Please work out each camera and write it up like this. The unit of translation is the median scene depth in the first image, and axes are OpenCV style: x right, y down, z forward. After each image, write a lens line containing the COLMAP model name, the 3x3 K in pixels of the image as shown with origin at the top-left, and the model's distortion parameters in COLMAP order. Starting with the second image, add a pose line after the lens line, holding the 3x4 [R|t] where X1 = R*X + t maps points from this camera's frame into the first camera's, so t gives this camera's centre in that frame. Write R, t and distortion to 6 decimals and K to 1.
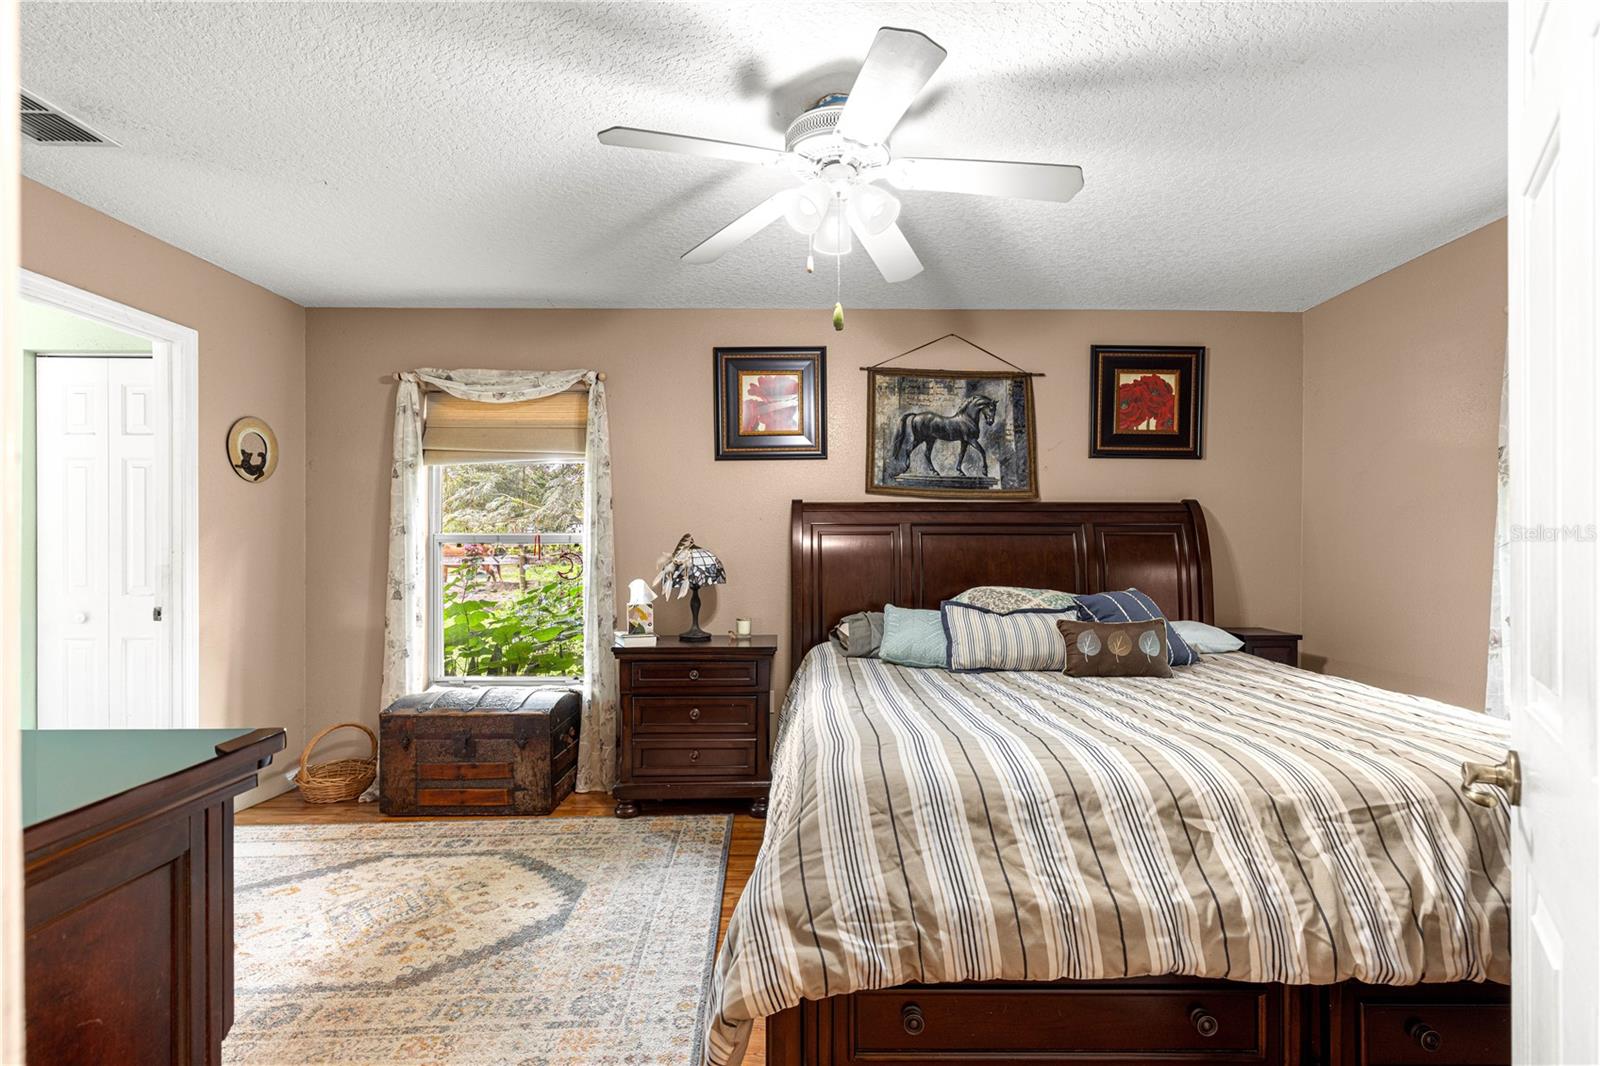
lens RADIAL K [[740.0, 0, 793.6], [0, 740.0, 544.7], [0, 0, 1]] dist [0.006390, -0.001014]
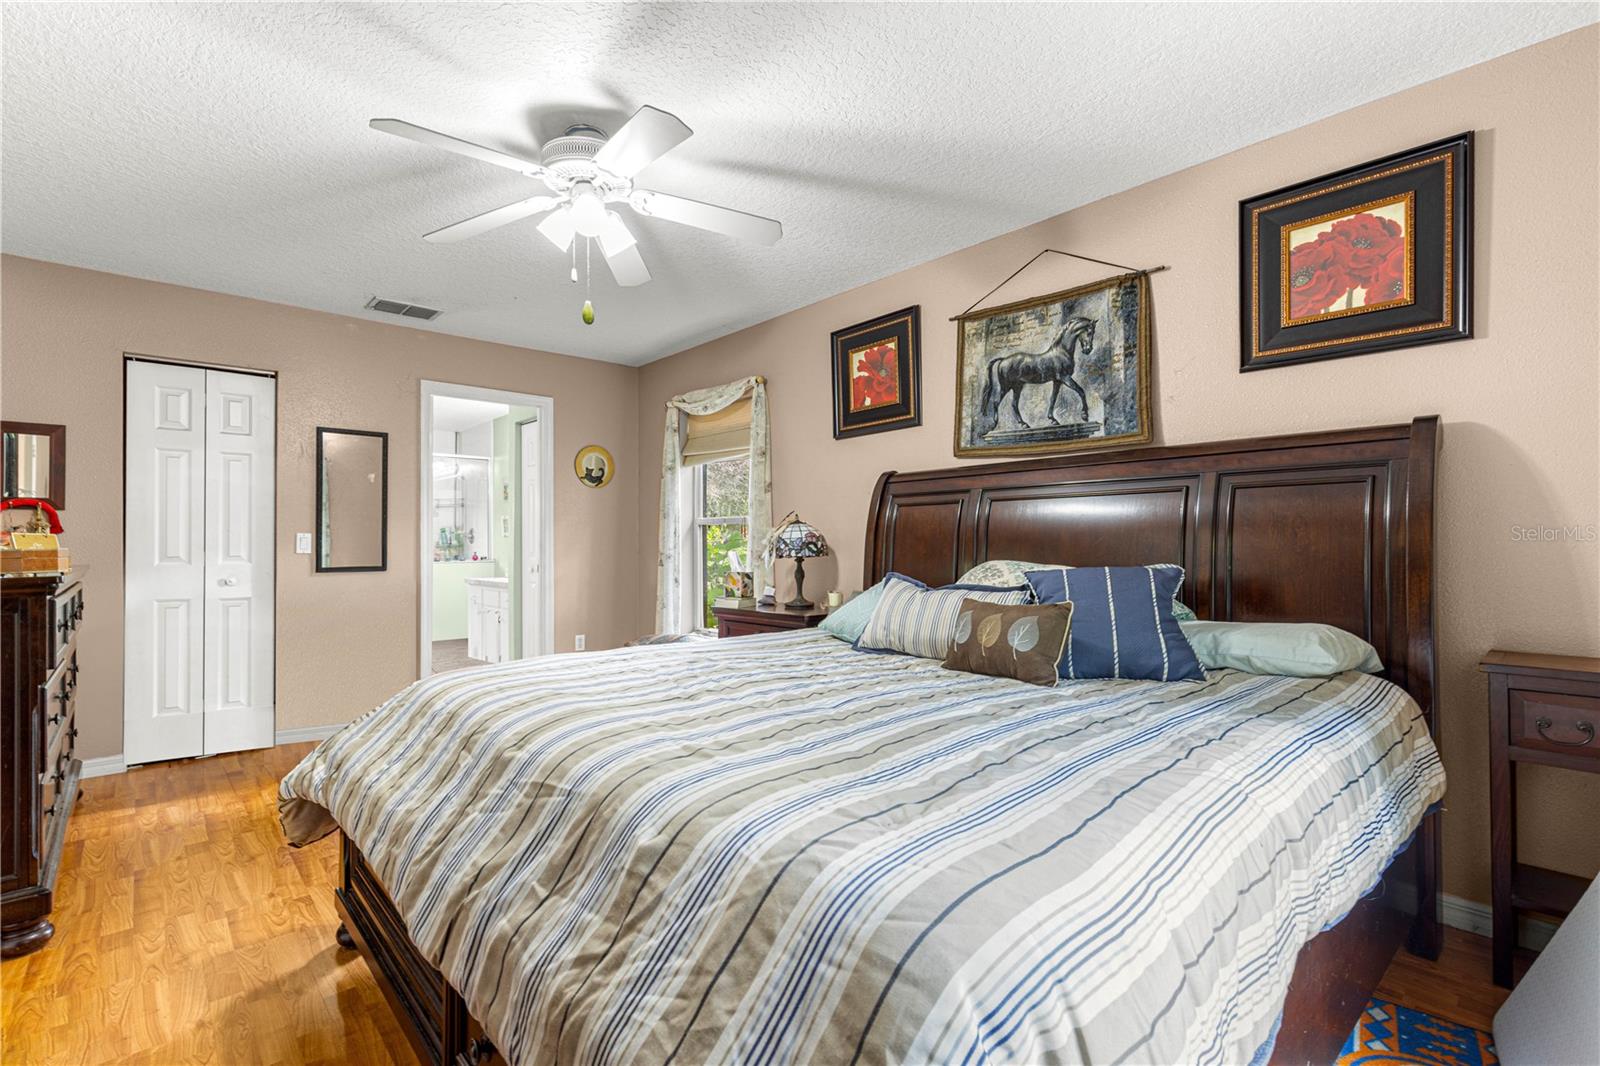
lens RADIAL K [[740.0, 0, 791.6], [0, 740.0, 534.8], [0, 0, 1]] dist [0.006390, -0.001014]
pose [[0.653867, -0.014239, -0.756475, 0.641127], [0.004087, 0.999875, -0.015288, 0.035713], [0.756598, 0.006905, 0.653844, 0.269659]]
